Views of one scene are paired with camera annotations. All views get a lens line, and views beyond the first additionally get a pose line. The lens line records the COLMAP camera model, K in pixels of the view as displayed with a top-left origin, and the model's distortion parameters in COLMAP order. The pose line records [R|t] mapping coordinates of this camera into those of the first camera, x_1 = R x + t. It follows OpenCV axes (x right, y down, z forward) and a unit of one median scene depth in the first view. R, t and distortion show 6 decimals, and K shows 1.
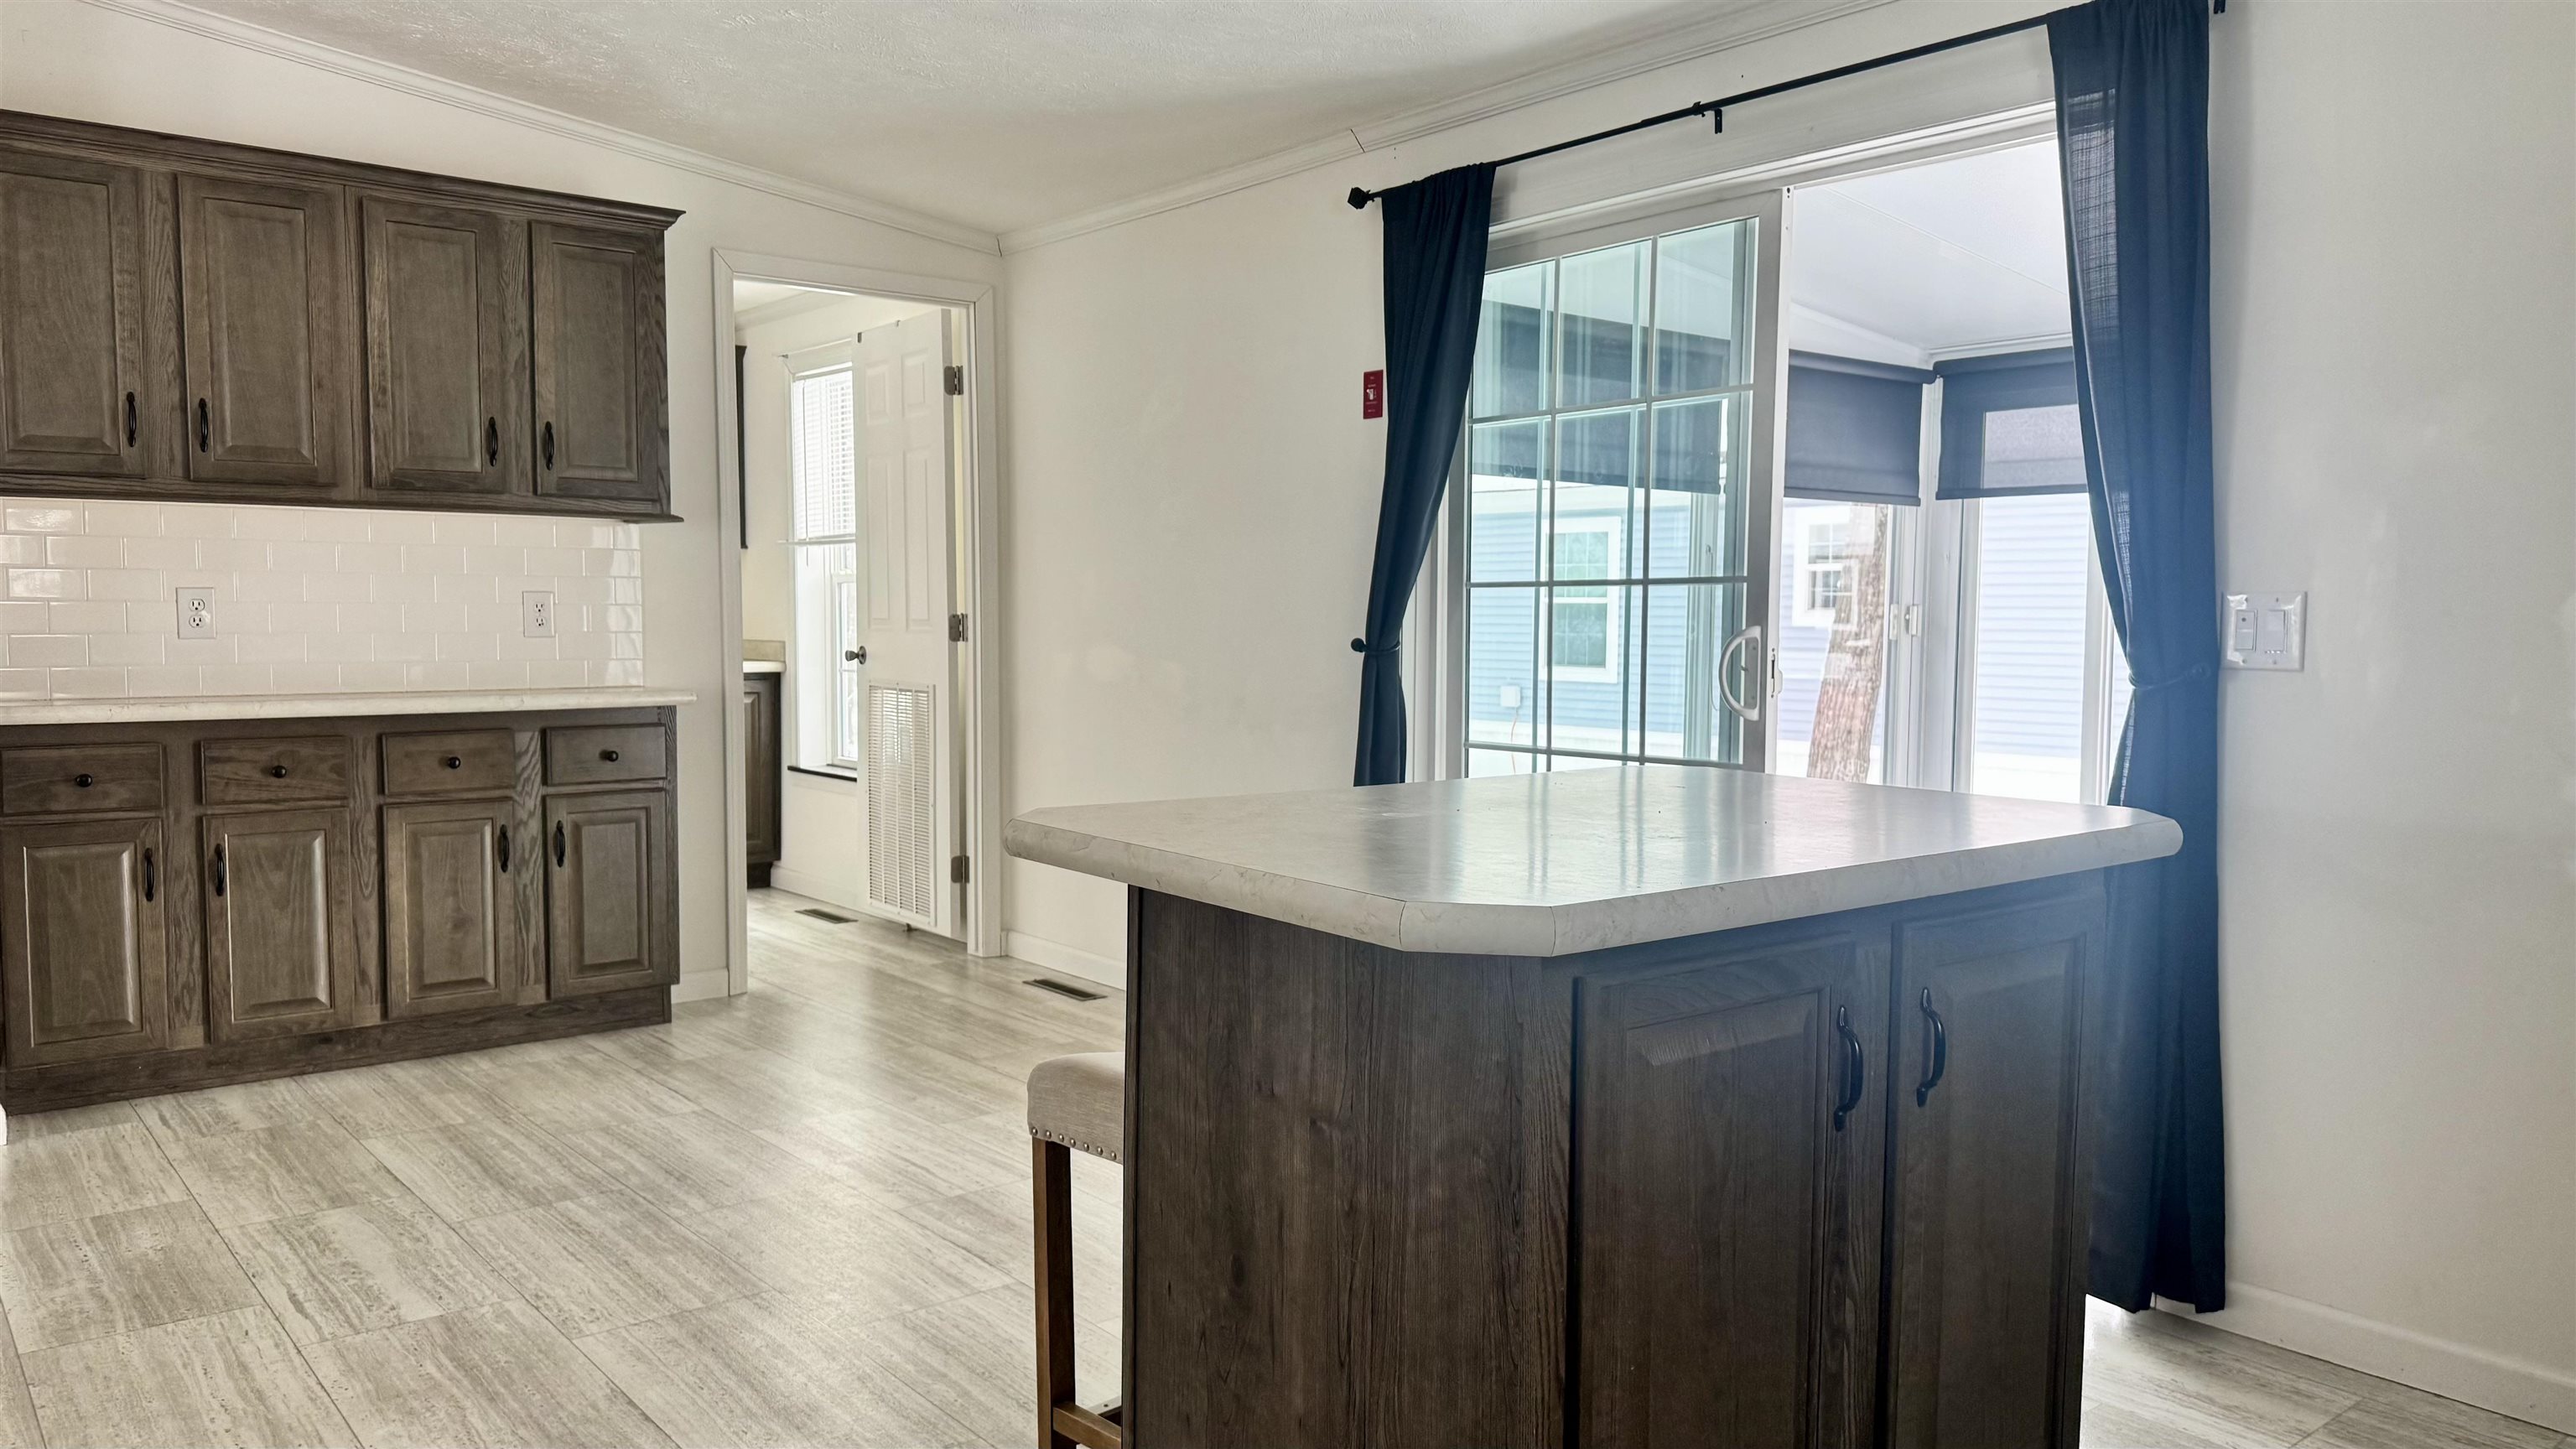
lens RADIAL K [[1802.5, 0, 1270.4], [0, 1802.5, 740.0], [0, 0, 1]] dist [0.068648, -0.087615]
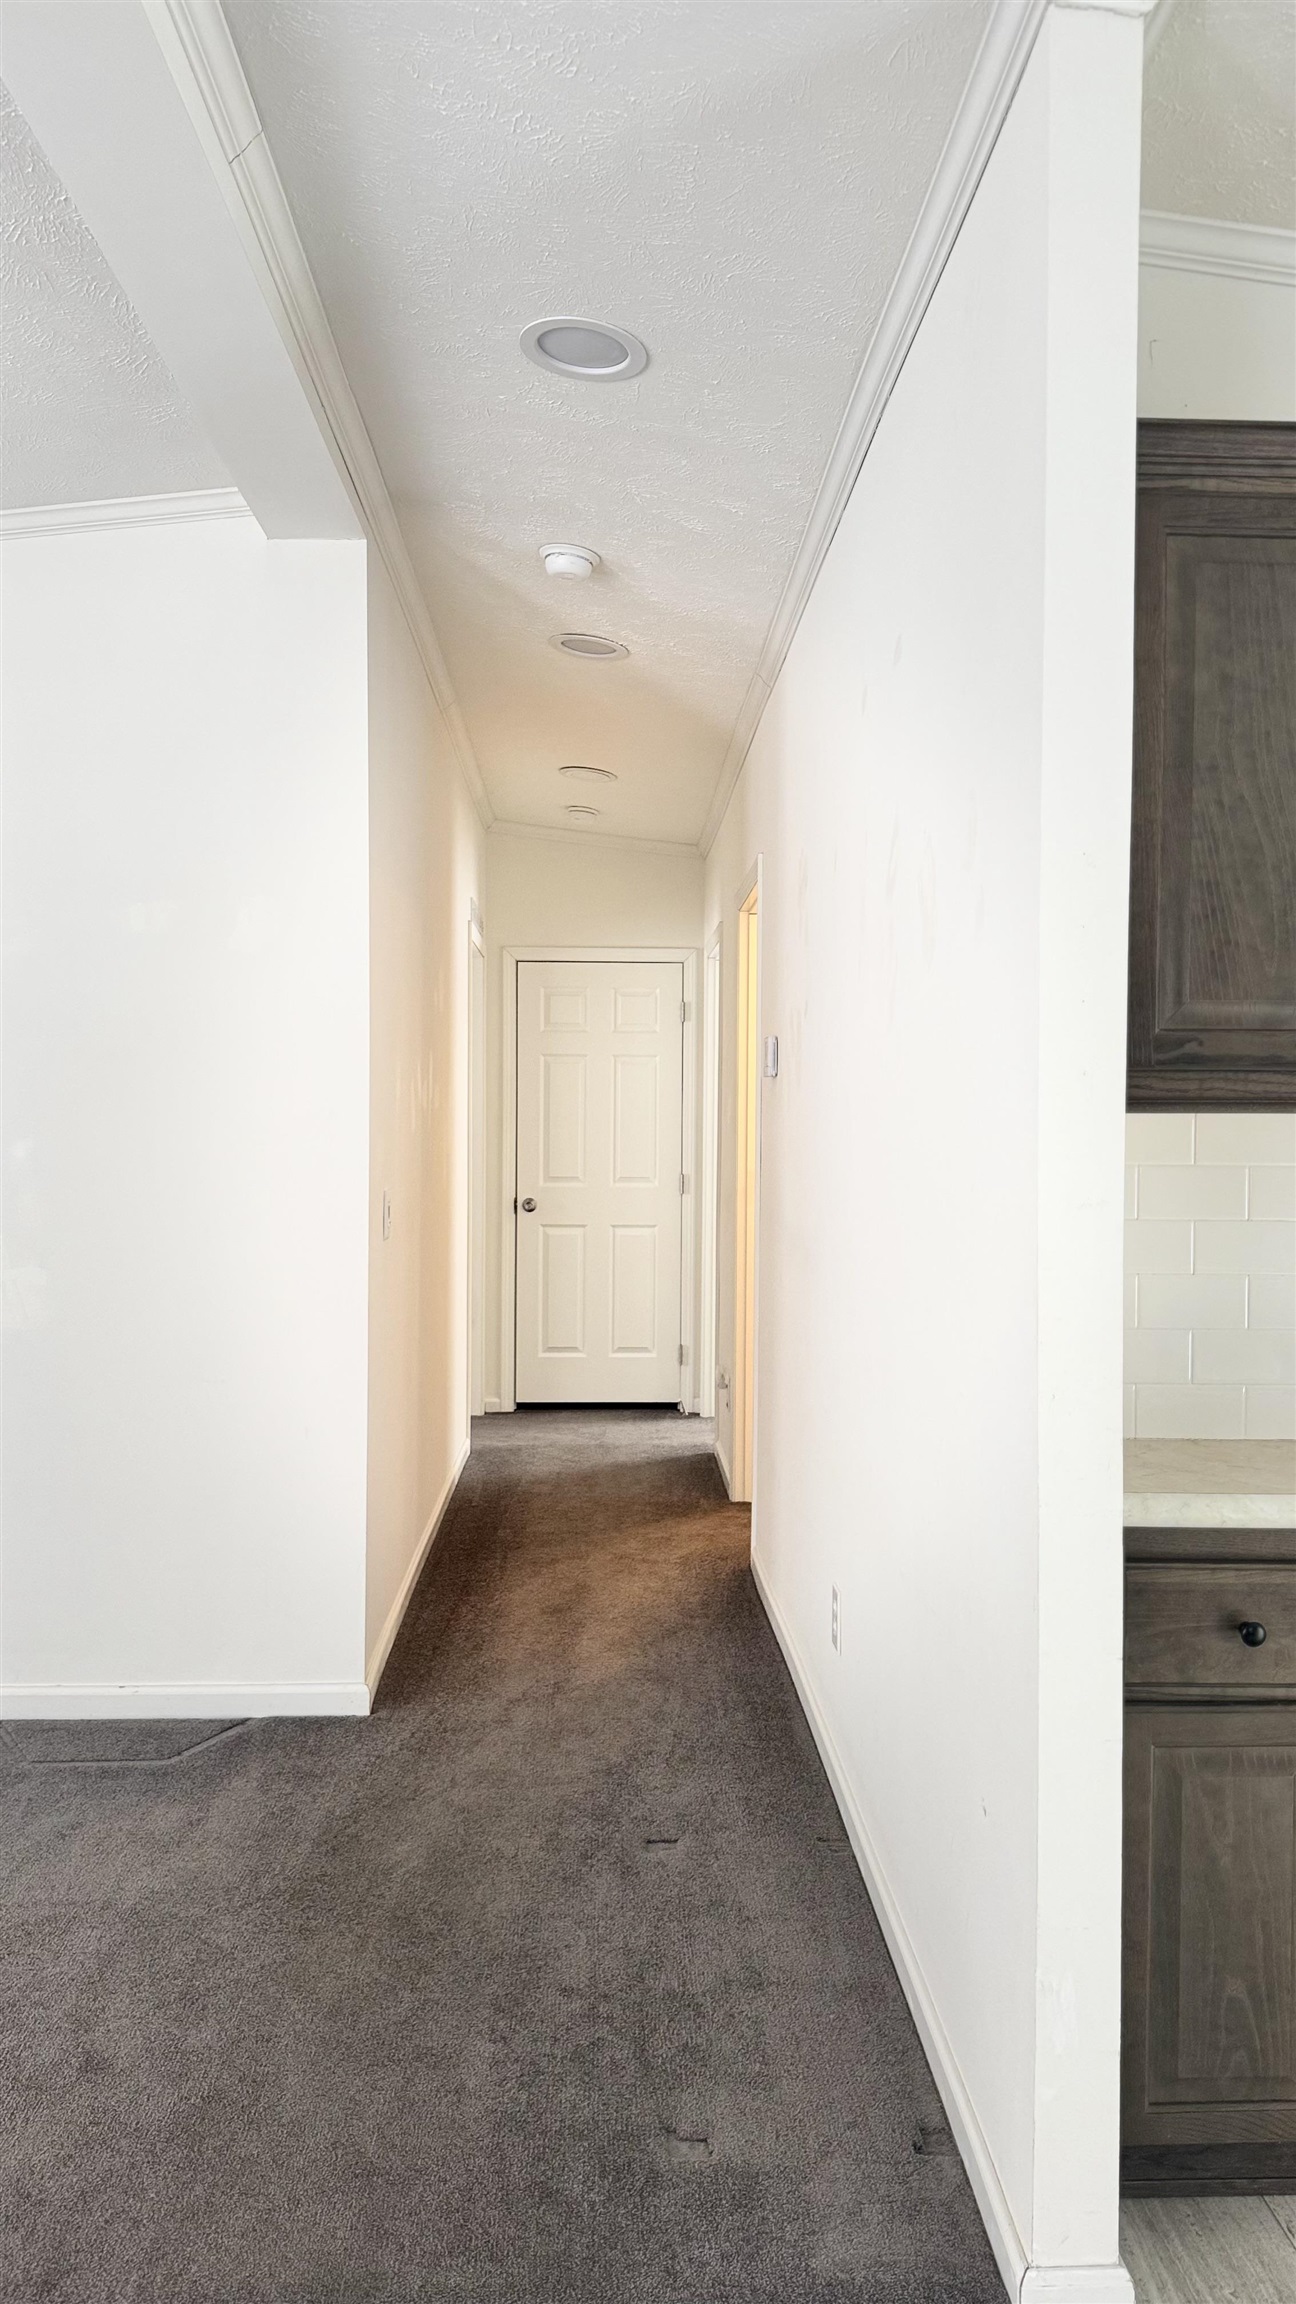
lens RADIAL K [[1612.2, 0, 647.0], [0, 1612.2, 1148.2], [0, 0, 1]] dist [0.068648, -0.087615]
pose [[0.808263, 0.018828, -0.588521, -0.517332], [-0.051609, 0.997907, -0.038953, -0.093393], [0.586556, 0.061857, 0.807543, 0.500464]]
